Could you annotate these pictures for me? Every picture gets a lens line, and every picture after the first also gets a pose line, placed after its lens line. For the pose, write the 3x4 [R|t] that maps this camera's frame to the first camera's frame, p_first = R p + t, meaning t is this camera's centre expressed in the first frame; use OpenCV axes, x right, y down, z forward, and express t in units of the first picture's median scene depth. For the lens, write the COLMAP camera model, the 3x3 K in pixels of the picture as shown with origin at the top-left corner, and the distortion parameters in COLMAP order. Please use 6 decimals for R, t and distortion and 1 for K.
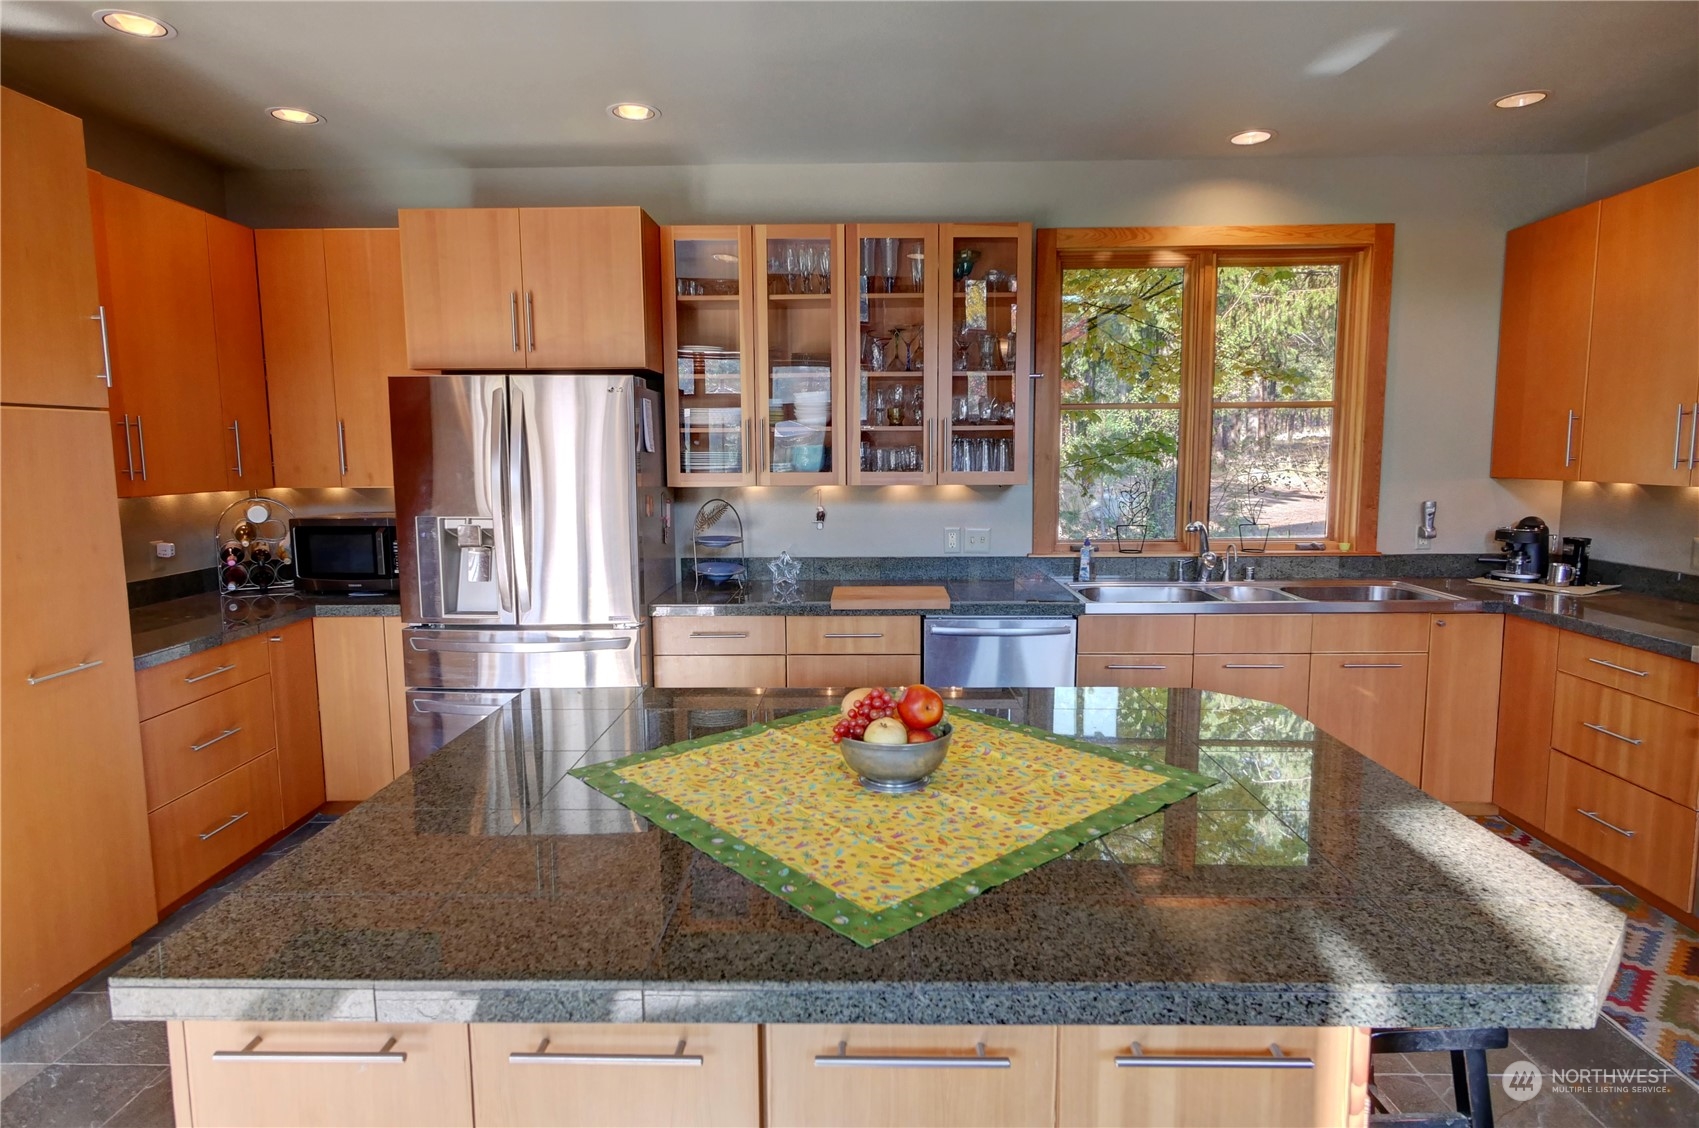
lens RADIAL K [[932.7, 0, 851.0], [0, 932.7, 559.4], [0, 0, 1]] dist [-0.000716, -0.000116]
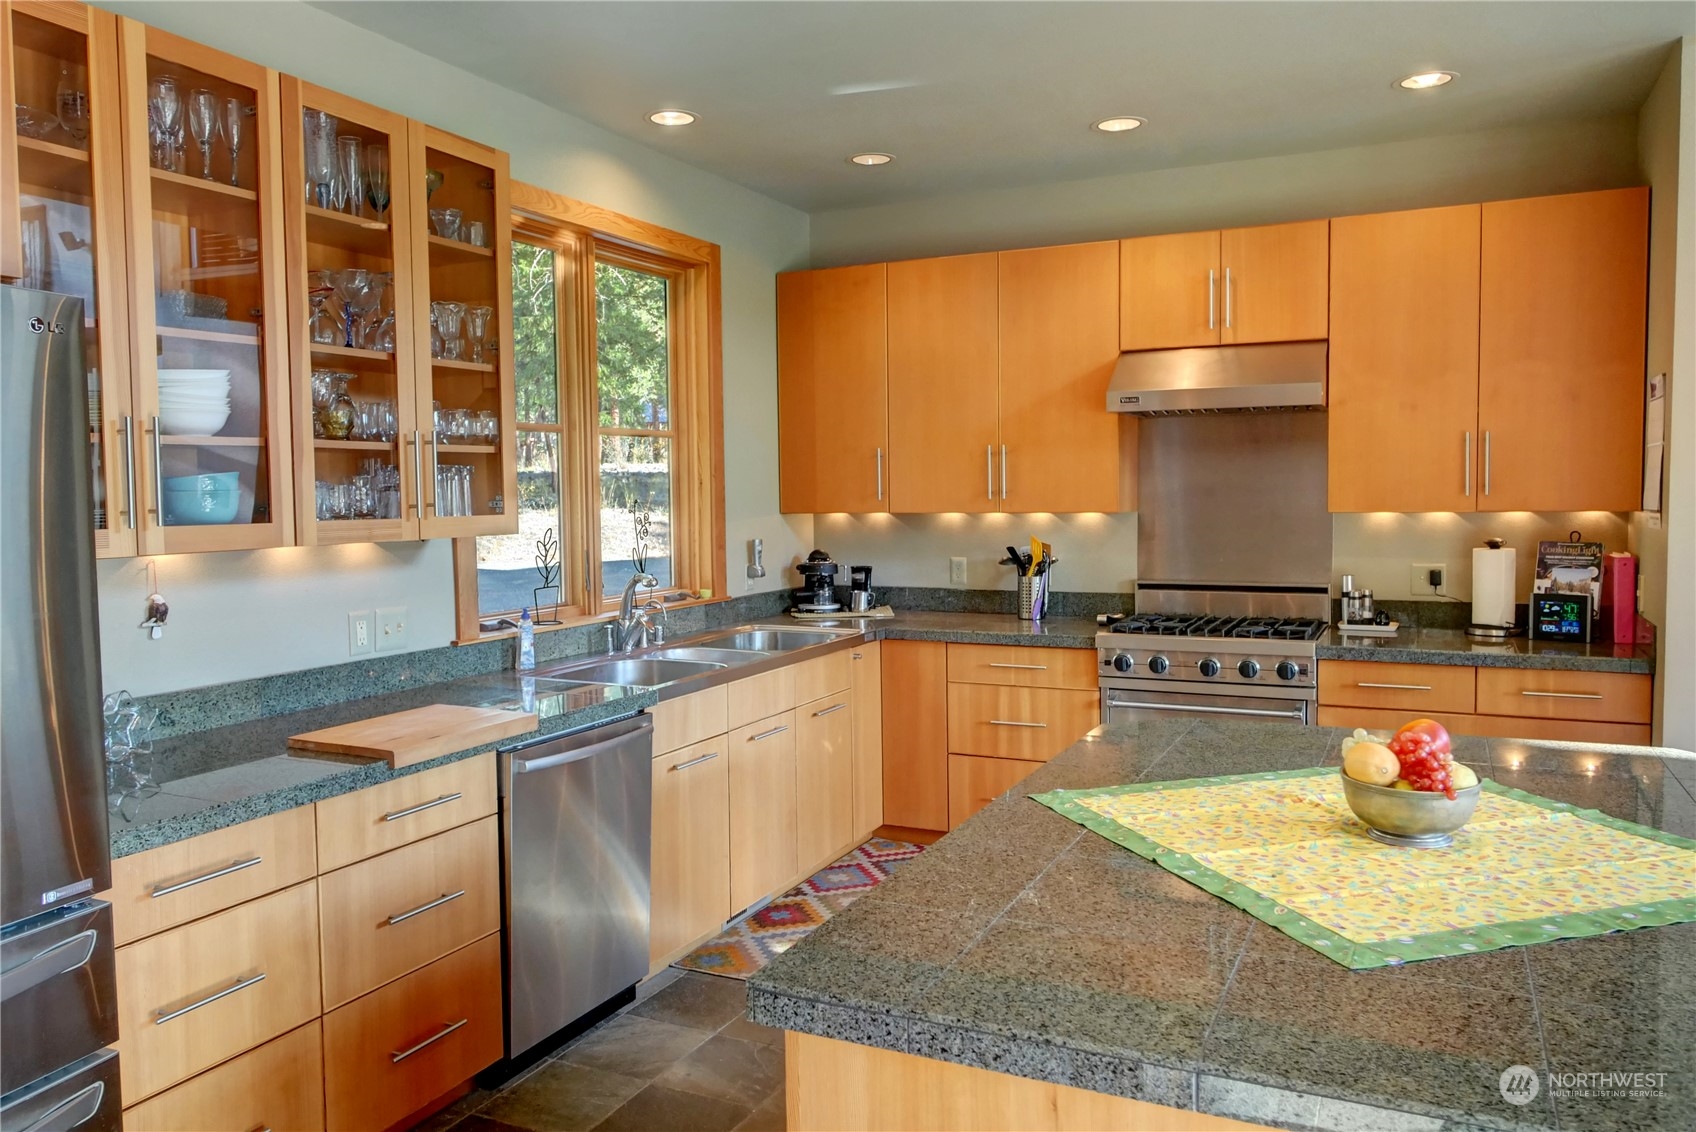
lens RADIAL K [[1228.0, 0, 846.9], [0, 1228.0, 559.4], [0, 0, 1]] dist [-0.002452, 0.001252]
pose [[0.418931, -0.051791, 0.906540, -0.502810], [0.114756, 0.993387, 0.003721, -0.036717], [-0.900737, 0.102472, 0.422104, 0.398941]]
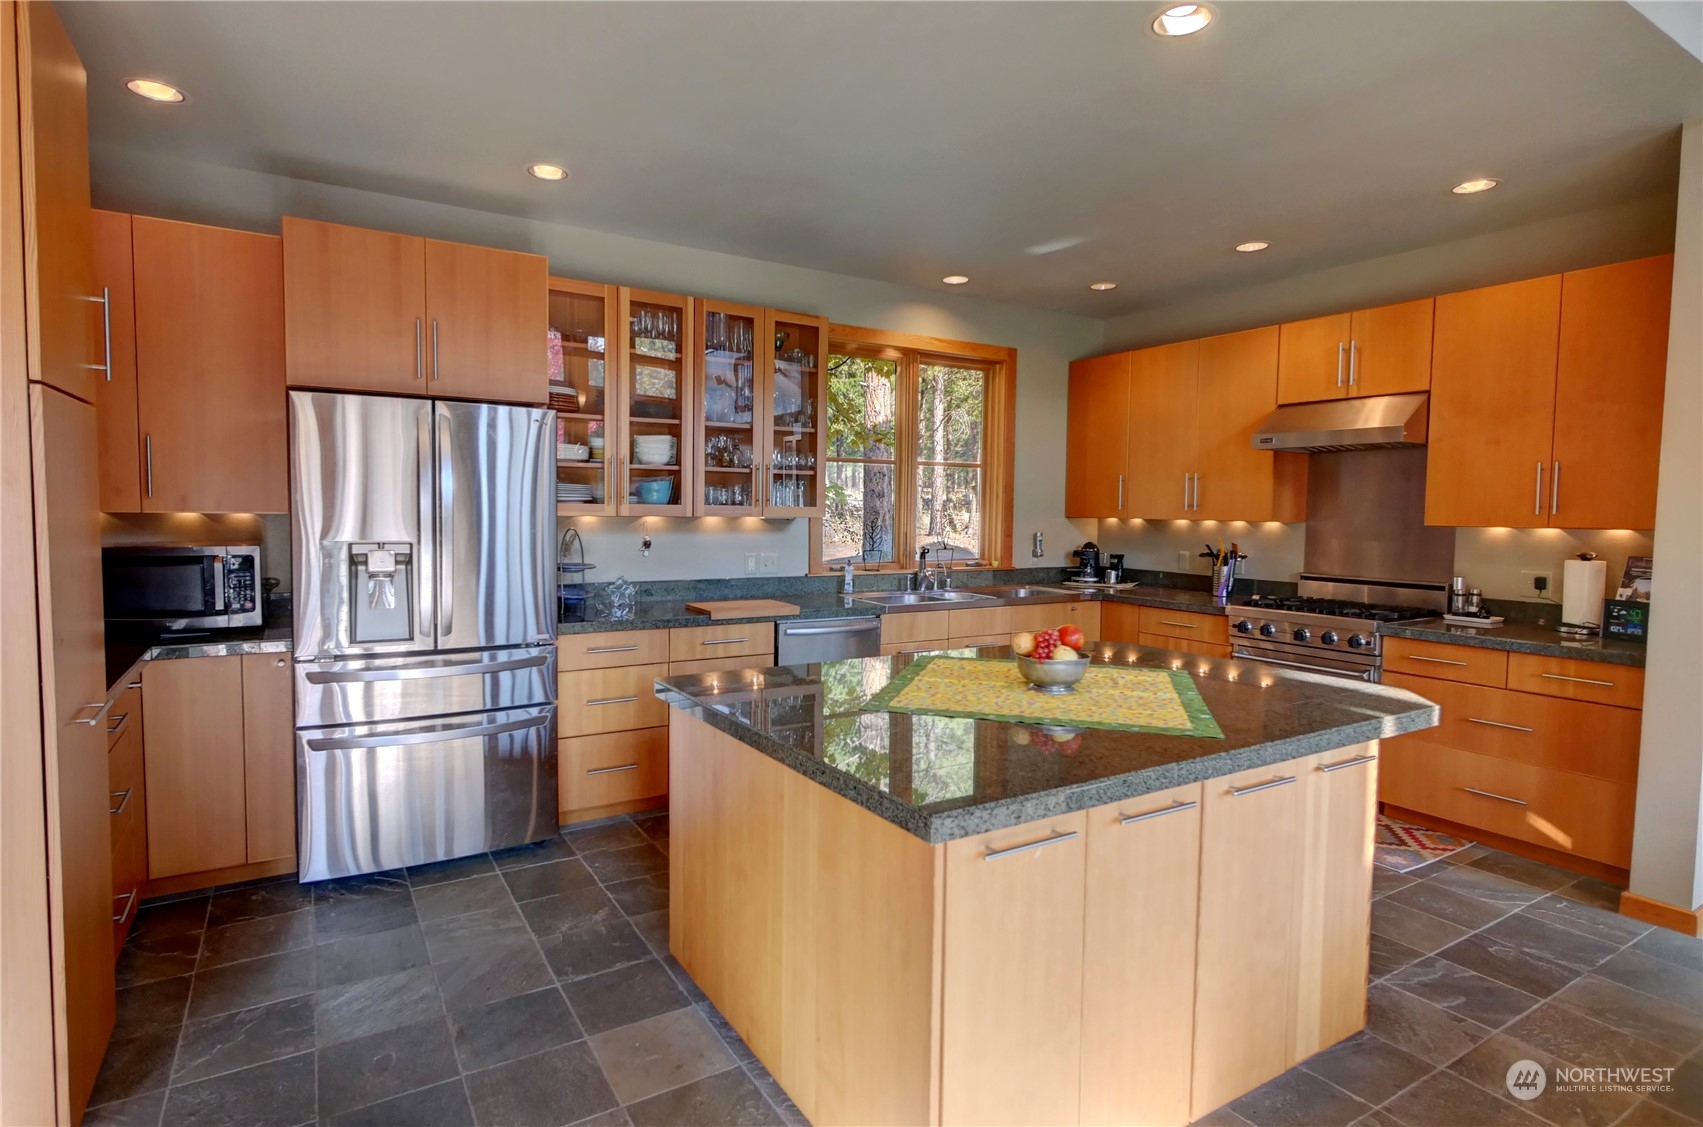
lens RADIAL K [[877.9, 0, 844.7], [0, 877.9, 557.5], [0, 0, 1]] dist [-0.006362, 0.000067]
pose [[0.840891, -0.013346, 0.541039, -0.427524], [0.044203, 0.998049, -0.044083, 0.028081], [-0.539396, 0.060985, 0.839841, -0.021915]]
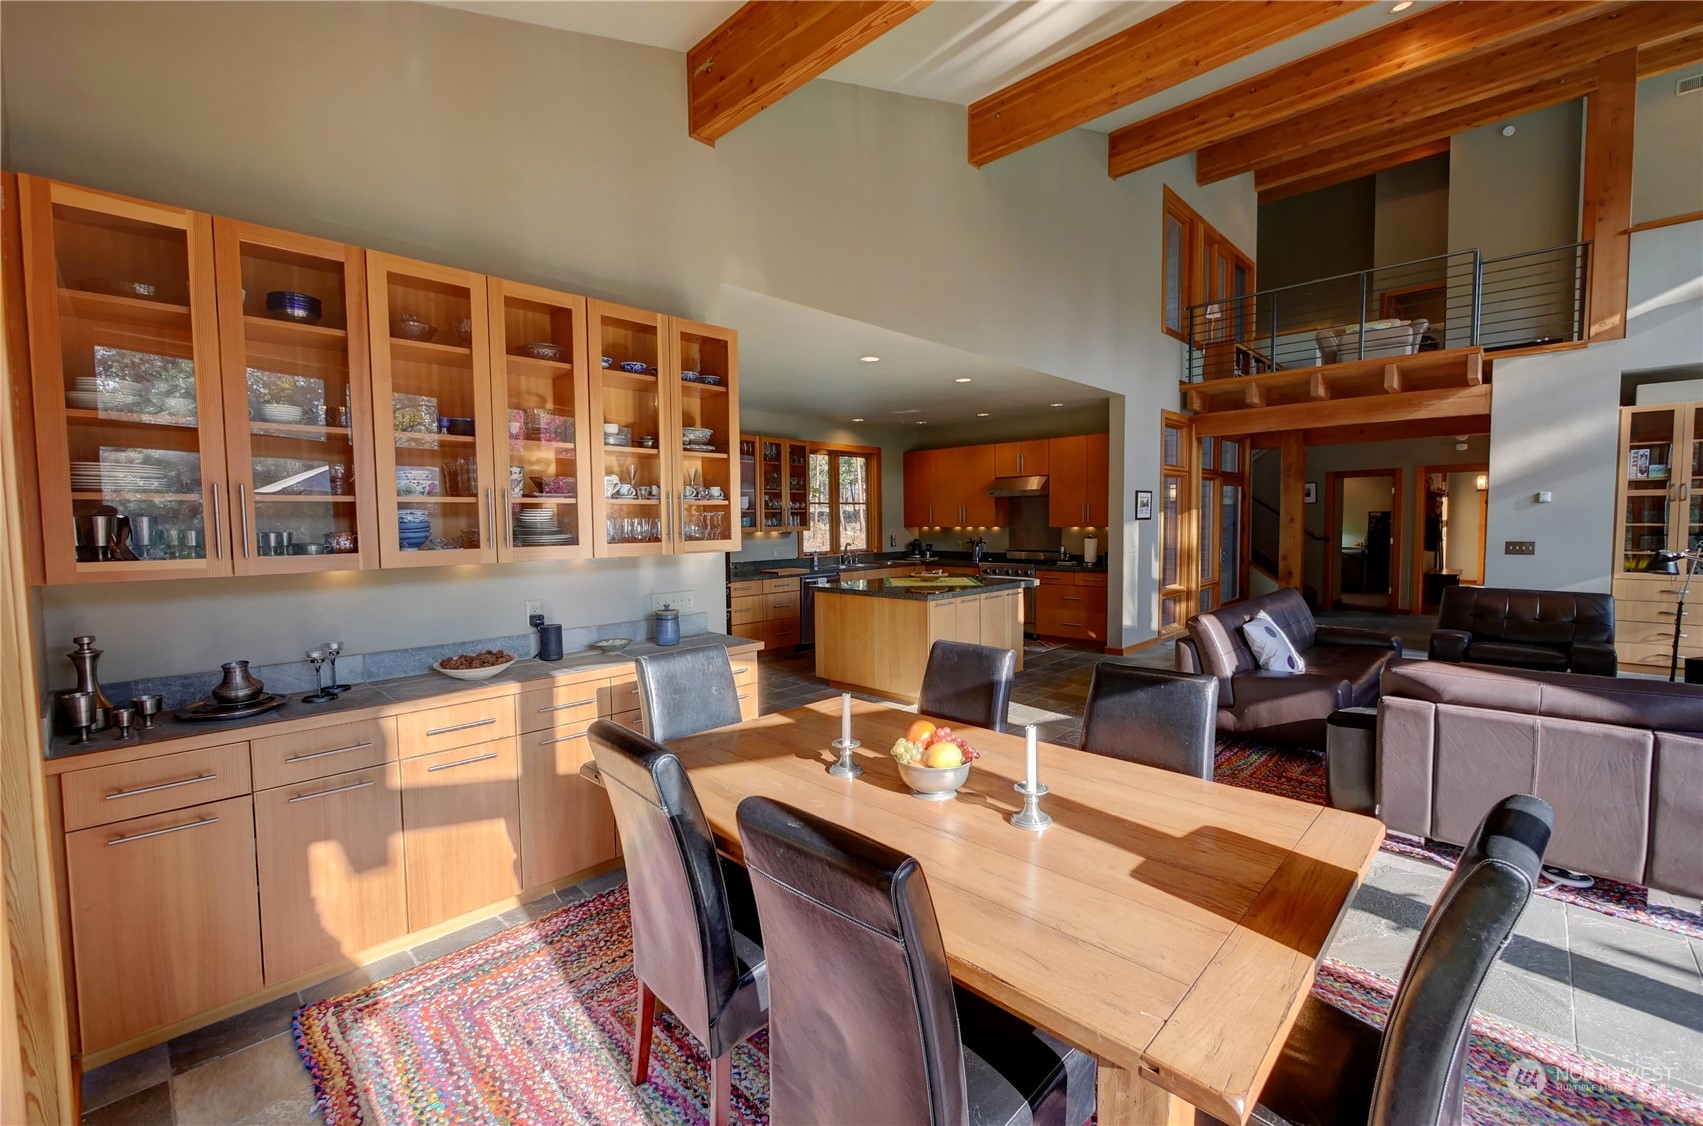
lens RADIAL K [[710.6, 0, 869.5], [0, 710.6, 558.8], [0, 0, 1]] dist [-0.006607, 0.000152]
pose [[0.665250, -0.045155, 0.745254, -1.266595], [0.093799, 0.995316, -0.023424, 0.070118], [-0.740705, 0.085487, 0.666369, -0.549224]]
